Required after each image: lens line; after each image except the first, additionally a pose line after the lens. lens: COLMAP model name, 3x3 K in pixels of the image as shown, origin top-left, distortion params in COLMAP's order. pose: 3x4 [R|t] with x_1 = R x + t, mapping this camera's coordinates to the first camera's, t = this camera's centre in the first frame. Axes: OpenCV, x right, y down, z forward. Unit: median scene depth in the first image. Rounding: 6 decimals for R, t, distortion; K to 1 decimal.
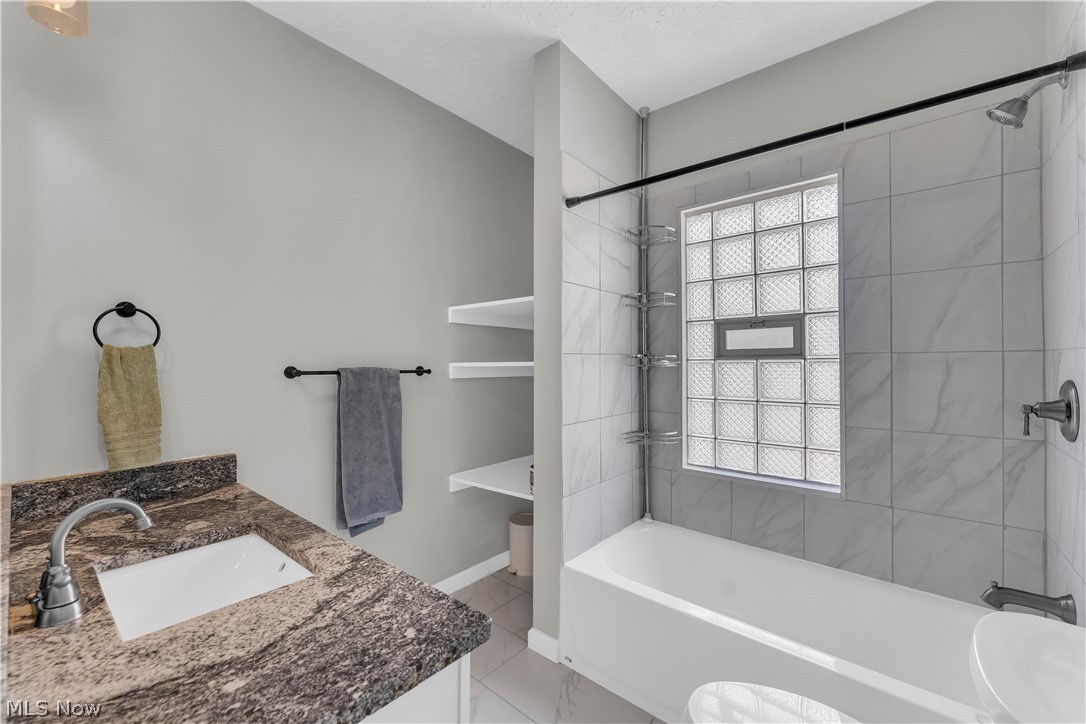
lens RADIAL K [[440.5, 0, 544.3], [0, 440.5, 363.7], [0, 0, 1]] dist [-0.001684, -0.000026]
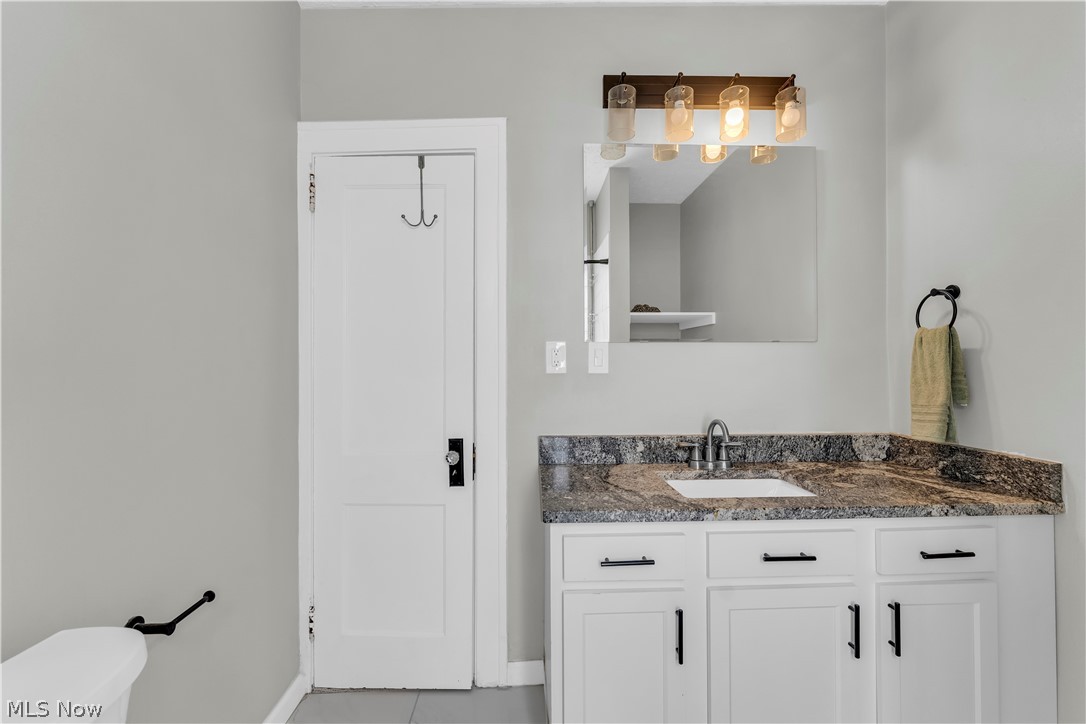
lens RADIAL K [[440.5, 0, 541.8], [0, 440.5, 361.4], [0, 0, 1]] dist [-0.001684, -0.000026]
pose [[-0.738960, 0.003773, -0.673739, 0.474670], [0.009055, 0.999950, -0.004333, 0.034953], [0.673689, -0.009303, -0.738957, 1.100032]]
